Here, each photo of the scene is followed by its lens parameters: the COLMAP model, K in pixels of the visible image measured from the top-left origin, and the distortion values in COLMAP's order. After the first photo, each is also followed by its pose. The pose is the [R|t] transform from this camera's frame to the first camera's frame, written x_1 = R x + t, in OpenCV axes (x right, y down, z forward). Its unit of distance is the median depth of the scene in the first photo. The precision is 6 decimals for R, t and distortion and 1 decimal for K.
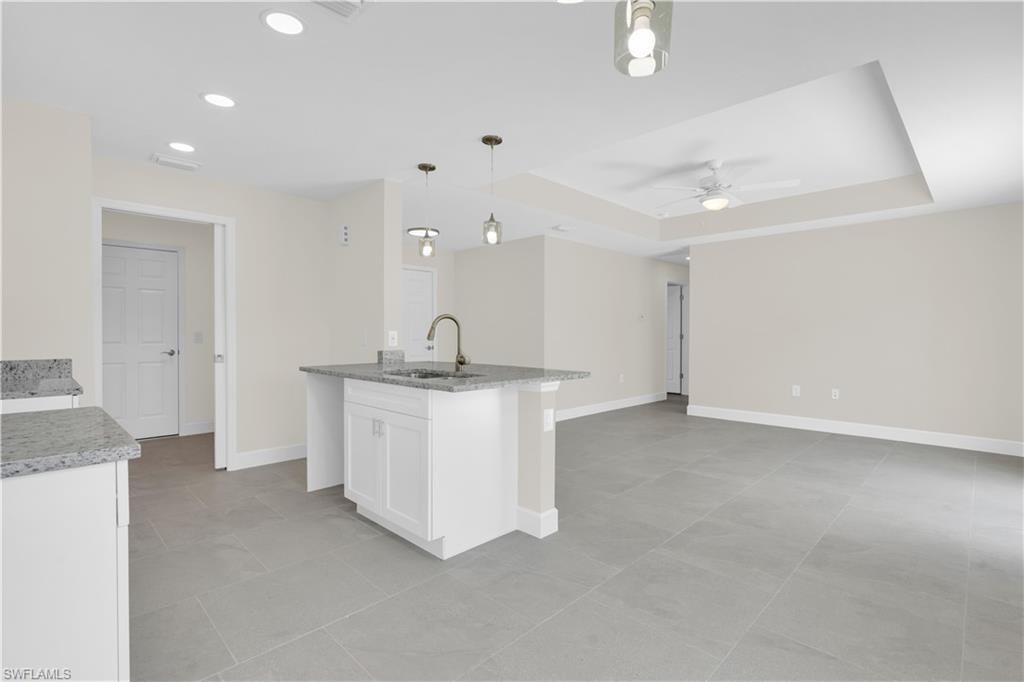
lens RADIAL K [[485.4, 0, 512.0], [0, 485.4, 337.3], [0, 0, 1]] dist [-0.002585, 0.000418]
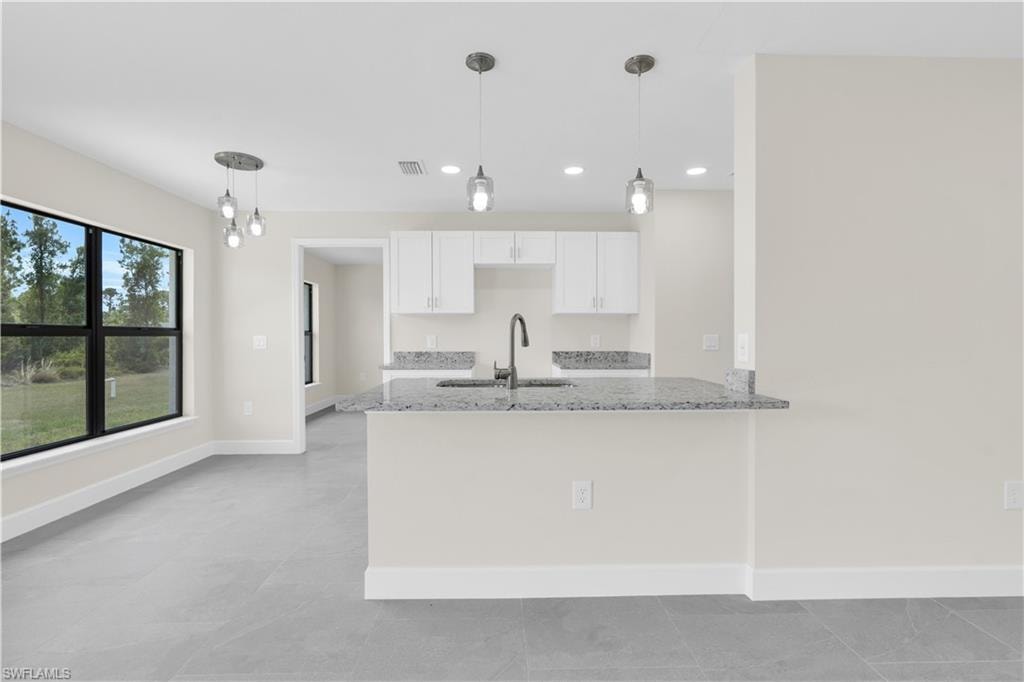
lens RADIAL K [[479.3, 0, 513.3], [0, 479.3, 338.3], [0, 0, 1]] dist [-0.000010, 0.000083]
pose [[-0.701712, 0.005975, -0.712436, 0.418276], [-0.008910, 0.999813, 0.017161, -0.020150], [0.712405, 0.018390, -0.701528, 1.509278]]
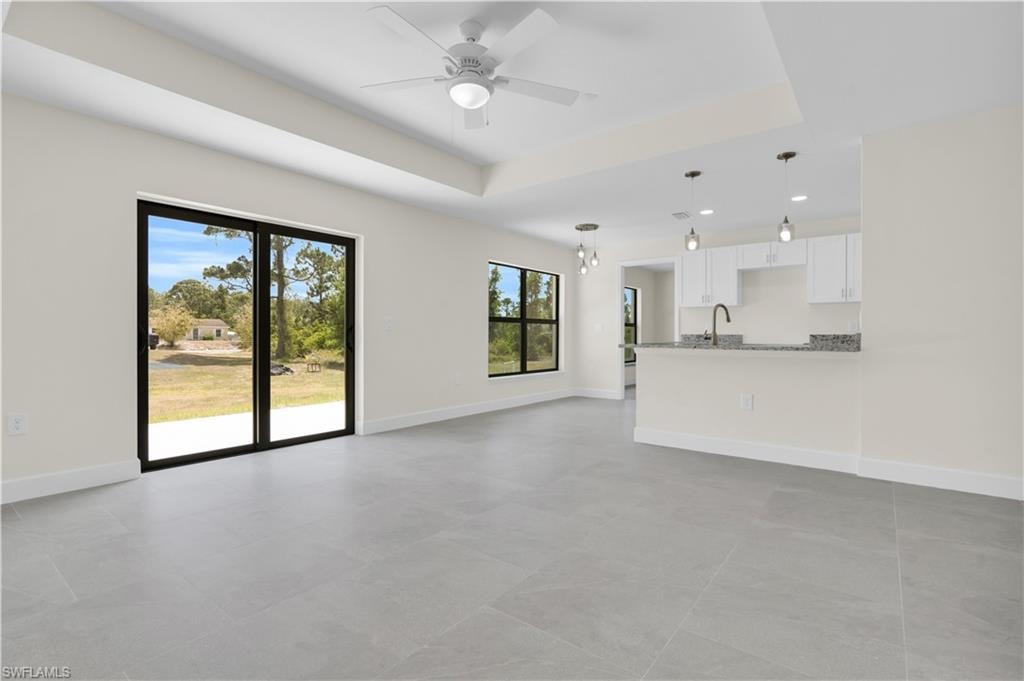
lens RADIAL K [[485.4, 0, 512.0], [0, 485.4, 336.8], [0, 0, 1]] dist [-0.002585, 0.000418]
pose [[-0.994292, -0.001988, -0.106673, 0.597080], [-0.004014, 0.999816, 0.018781, 0.023146], [0.106616, 0.019102, -0.994117, 2.261914]]
